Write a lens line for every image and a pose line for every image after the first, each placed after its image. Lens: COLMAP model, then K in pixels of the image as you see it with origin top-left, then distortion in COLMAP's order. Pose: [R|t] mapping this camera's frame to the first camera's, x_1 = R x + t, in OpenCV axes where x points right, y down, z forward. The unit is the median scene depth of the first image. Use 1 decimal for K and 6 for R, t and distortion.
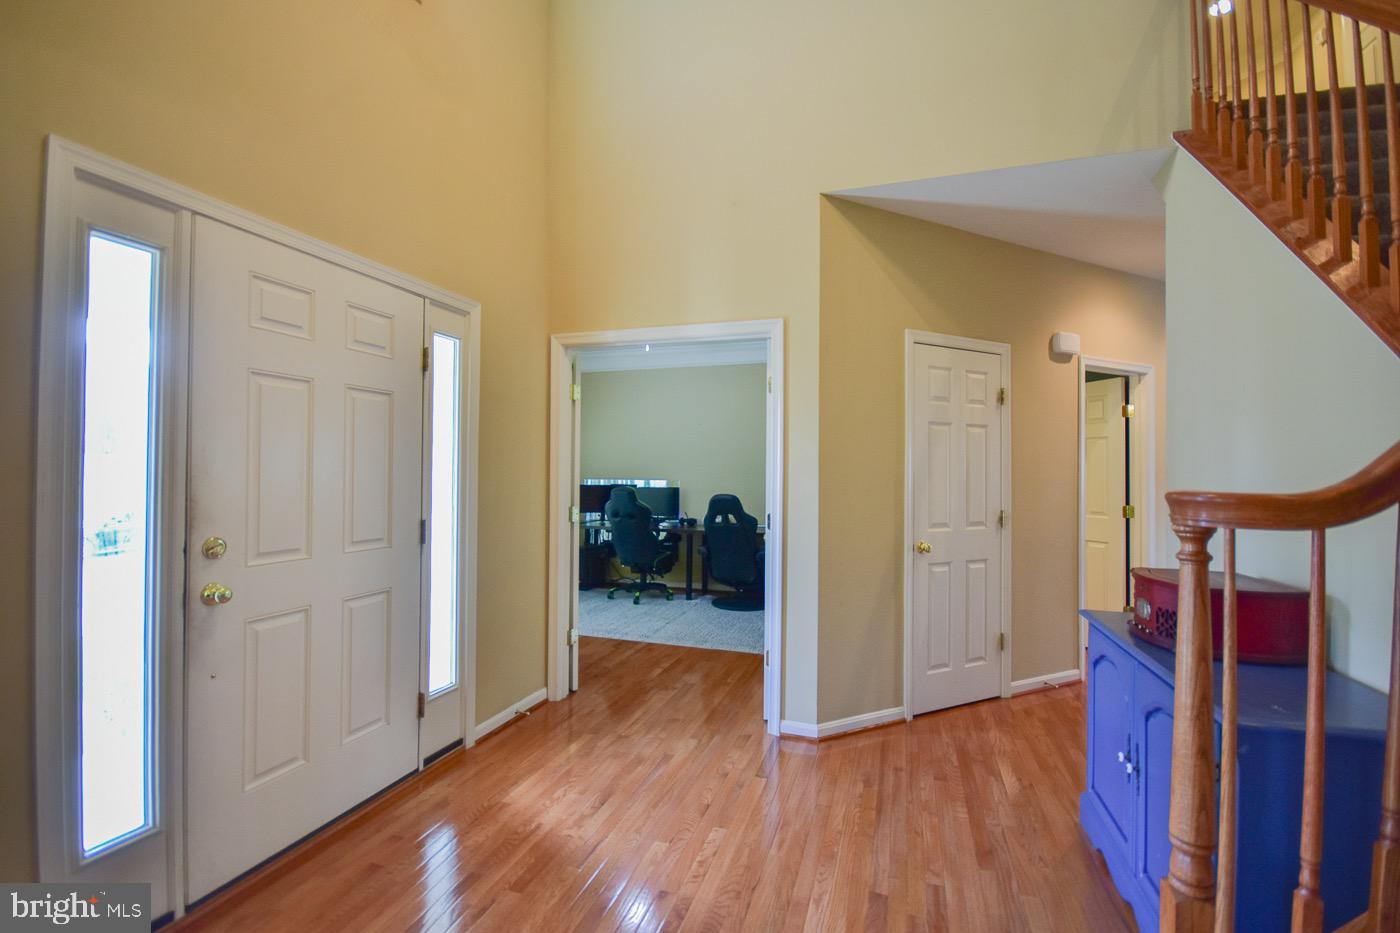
lens RADIAL K [[625.4, 0, 700.0], [0, 625.4, 466.5], [0, 0, 1]] dist [0.004483, -0.012340]
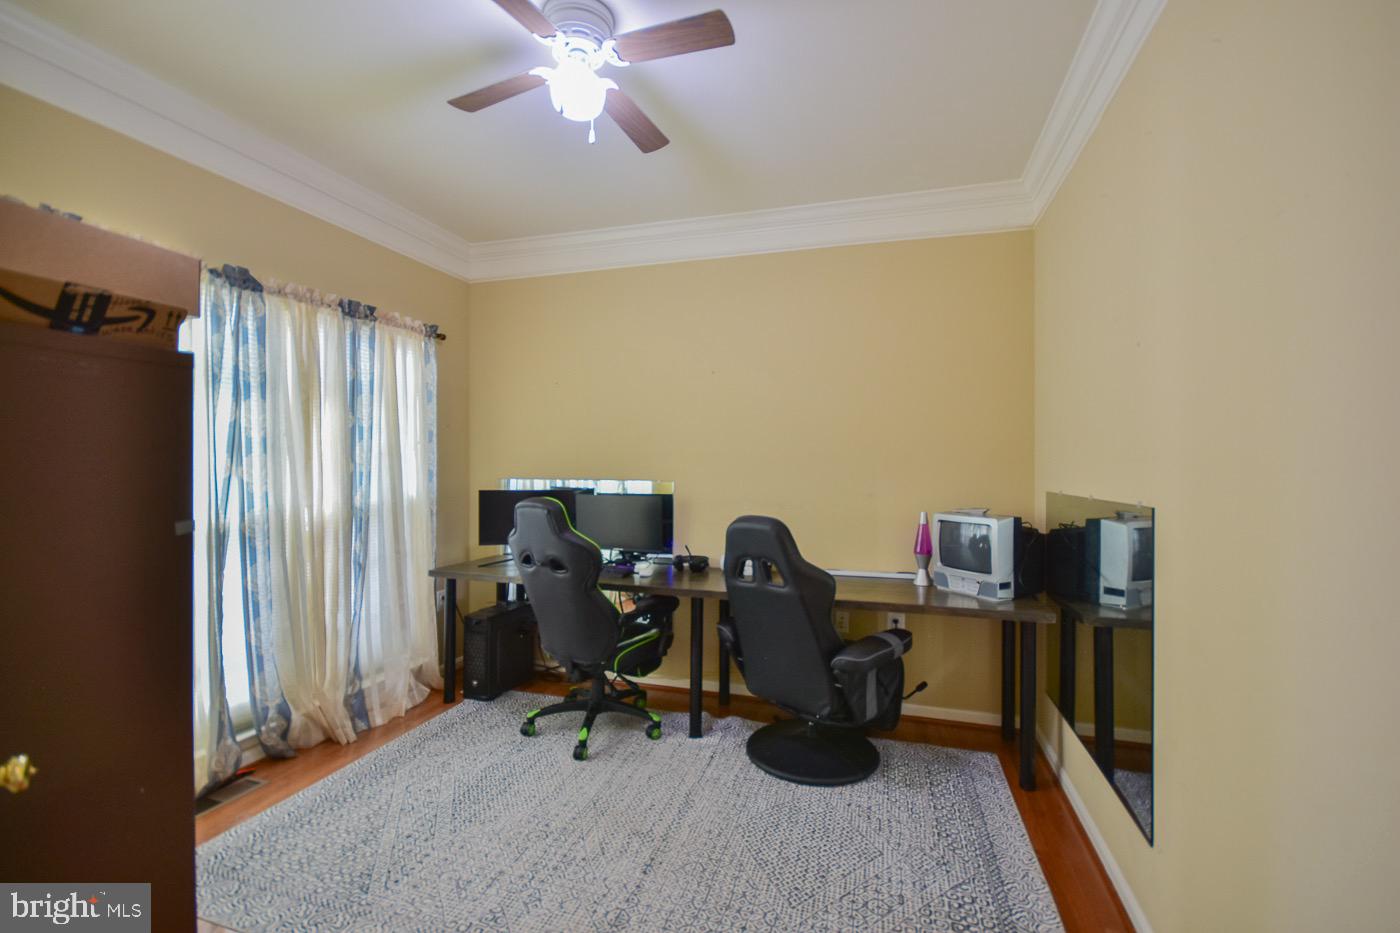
lens RADIAL K [[616.3, 0, 703.6], [0, 616.3, 469.2], [0, 0, 1]] dist [0.001628, -0.005089]
pose [[0.999810, -0.016326, -0.010663, -0.002830], [0.016392, 0.999847, 0.006155, 0.011326], [0.010561, -0.006328, 0.999924, 0.517524]]
